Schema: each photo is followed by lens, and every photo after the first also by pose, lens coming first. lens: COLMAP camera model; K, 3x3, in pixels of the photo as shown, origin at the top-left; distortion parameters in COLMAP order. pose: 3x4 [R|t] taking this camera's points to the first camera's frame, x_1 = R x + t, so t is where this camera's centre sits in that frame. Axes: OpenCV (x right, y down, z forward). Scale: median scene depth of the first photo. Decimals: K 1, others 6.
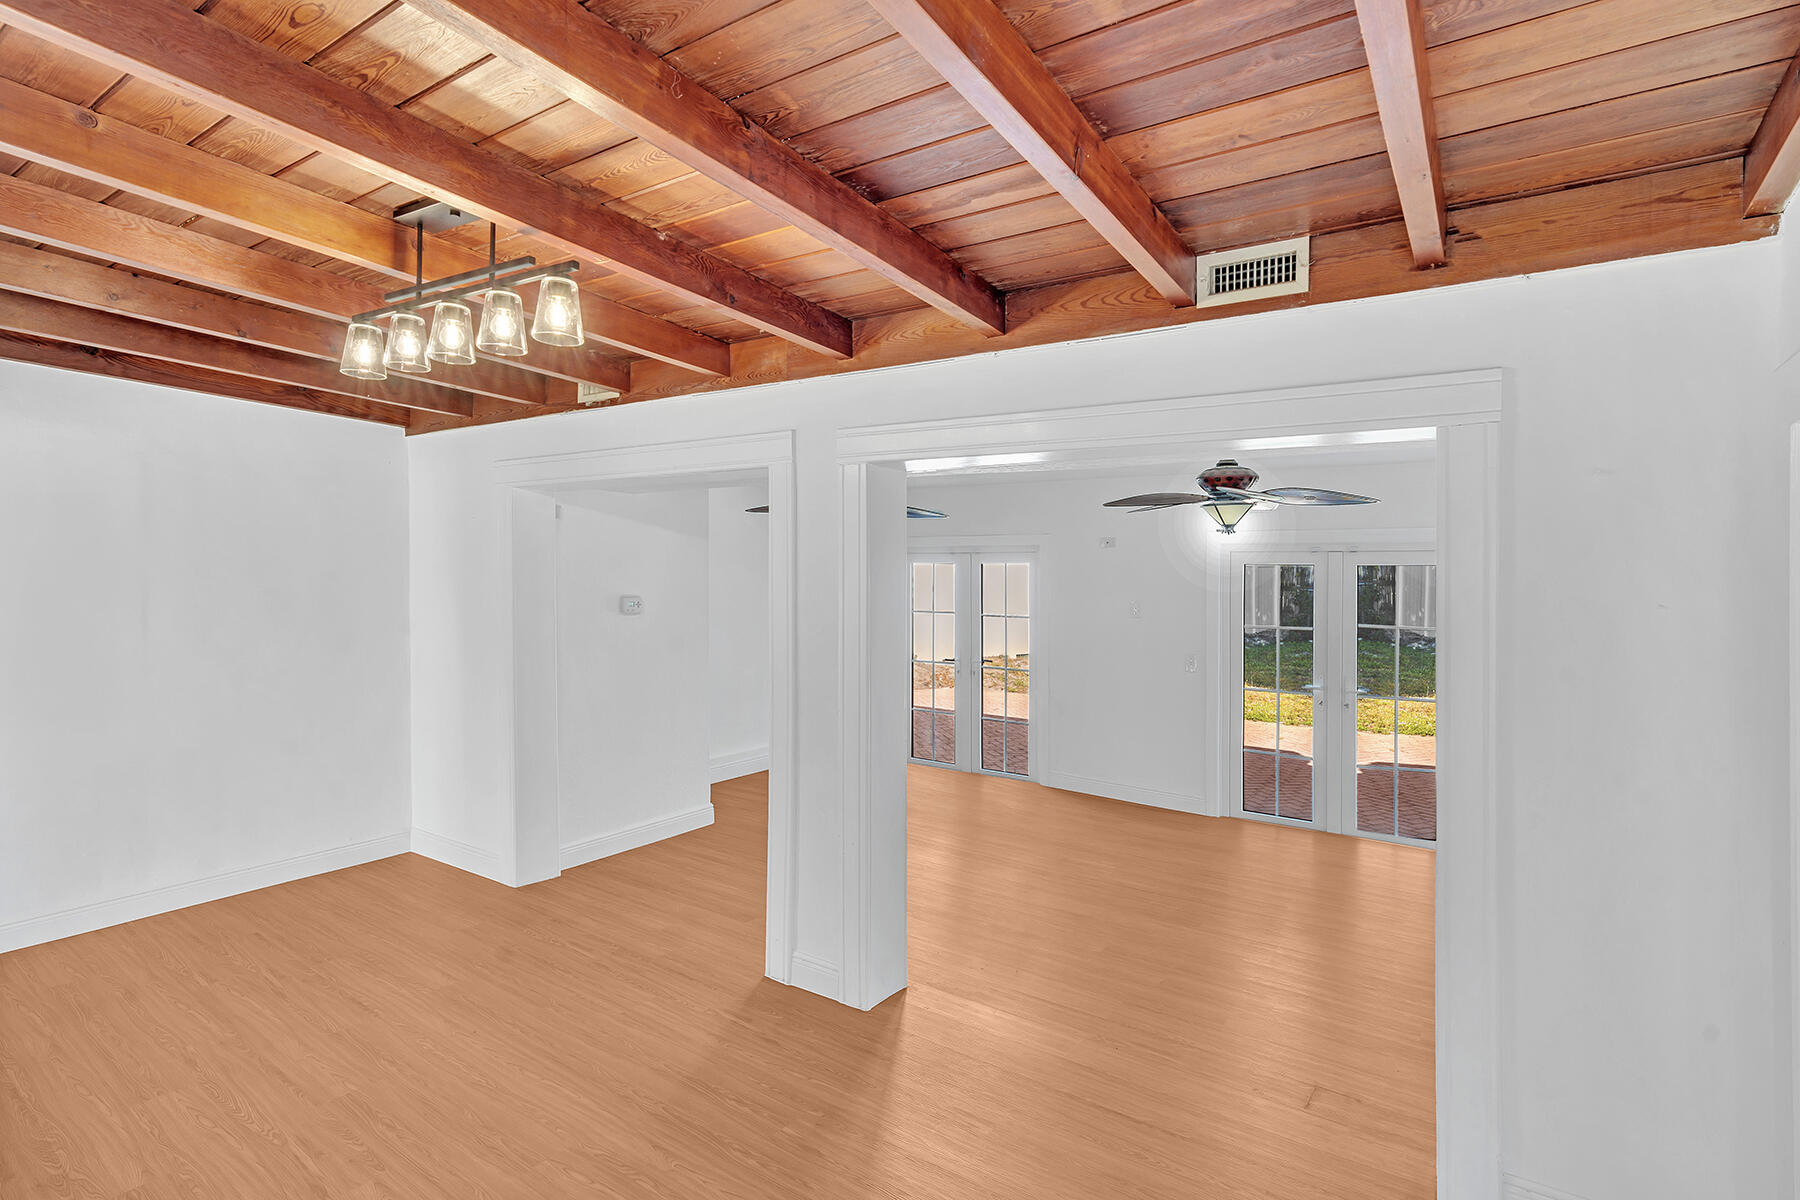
lens RADIAL K [[868.7, 0, 892.4], [0, 868.7, 572.9], [0, 0, 1]] dist [0.001741, 0.001417]
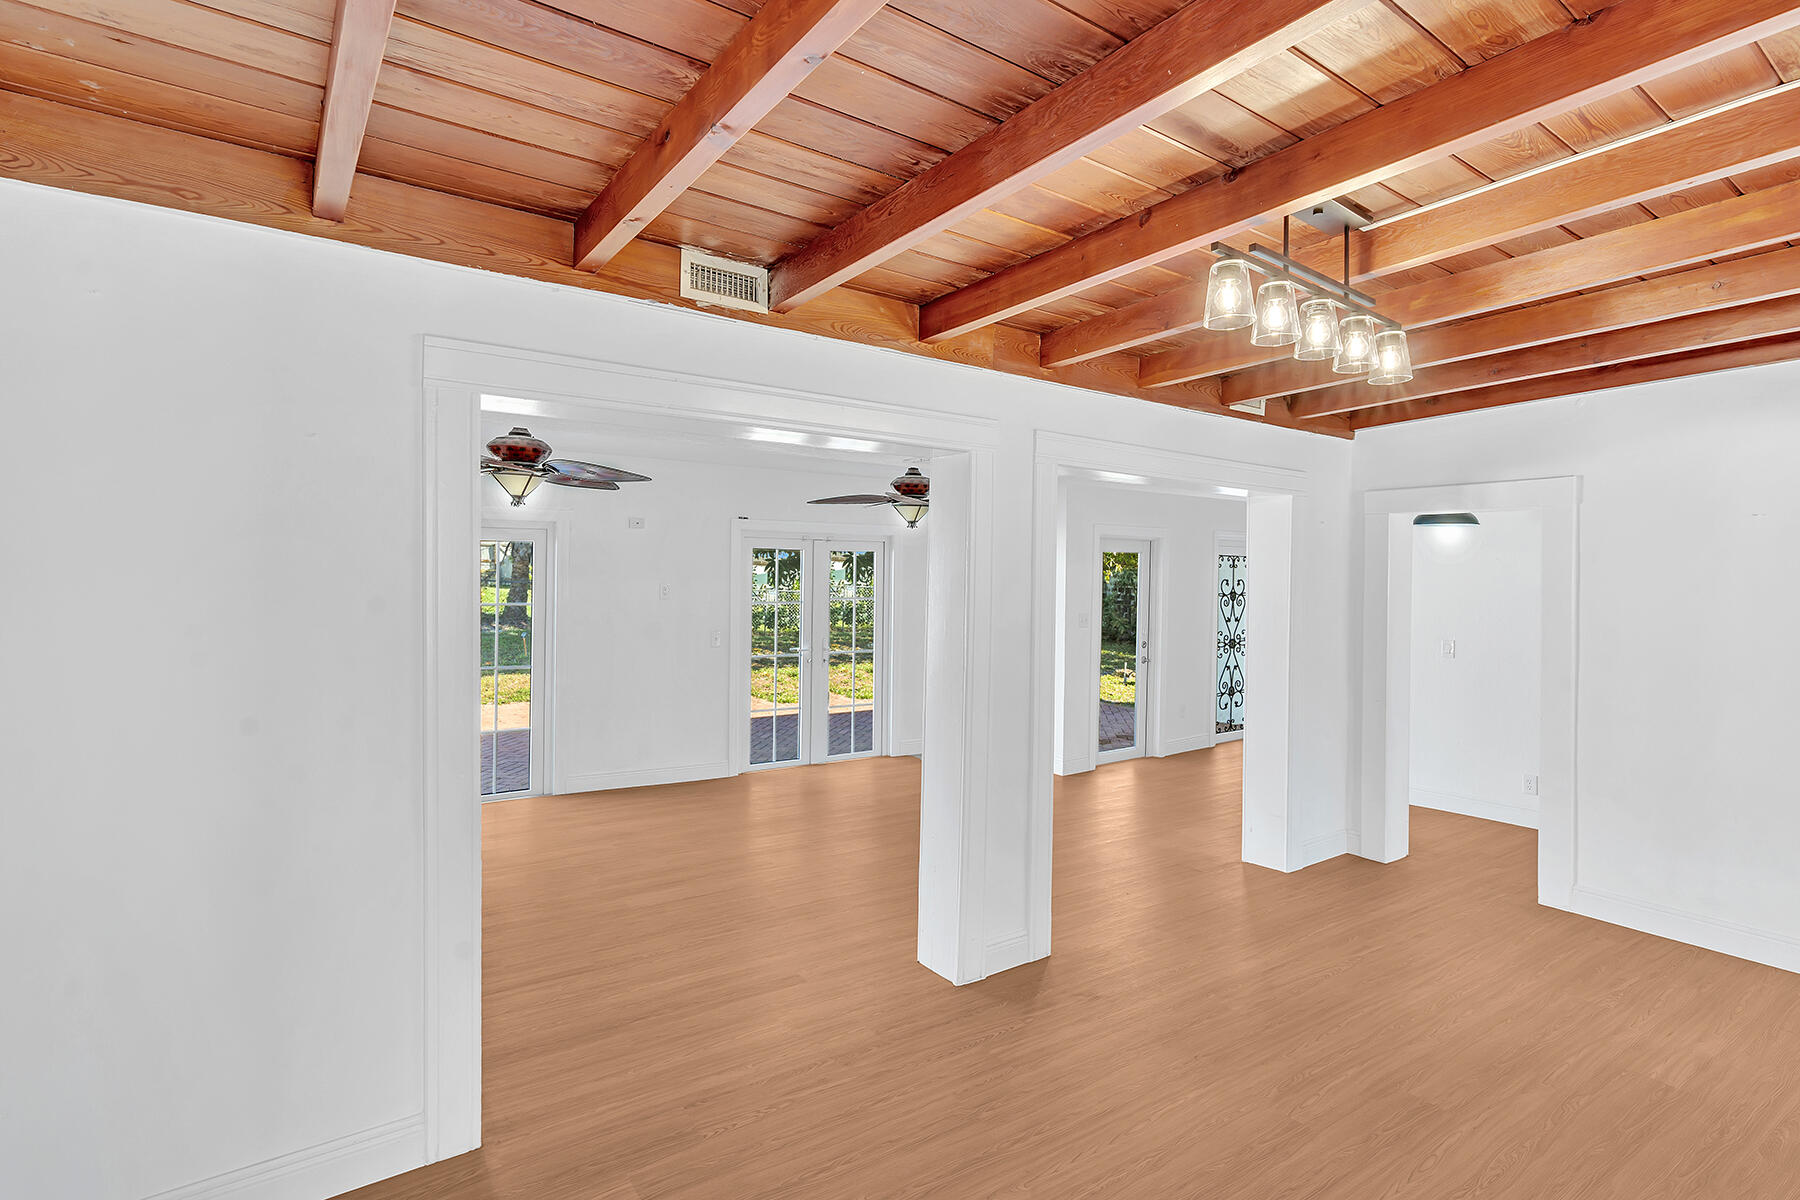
lens RADIAL K [[903.5, 0, 901.0], [0, 903.5, 566.8], [0, 0, 1]] dist [0.000223, 0.000752]
pose [[0.340947, 0.005833, 0.940064, -0.630872], [-0.035503, 0.999347, 0.006676, -0.000396], [-0.939412, -0.035651, 0.340932, 0.426684]]
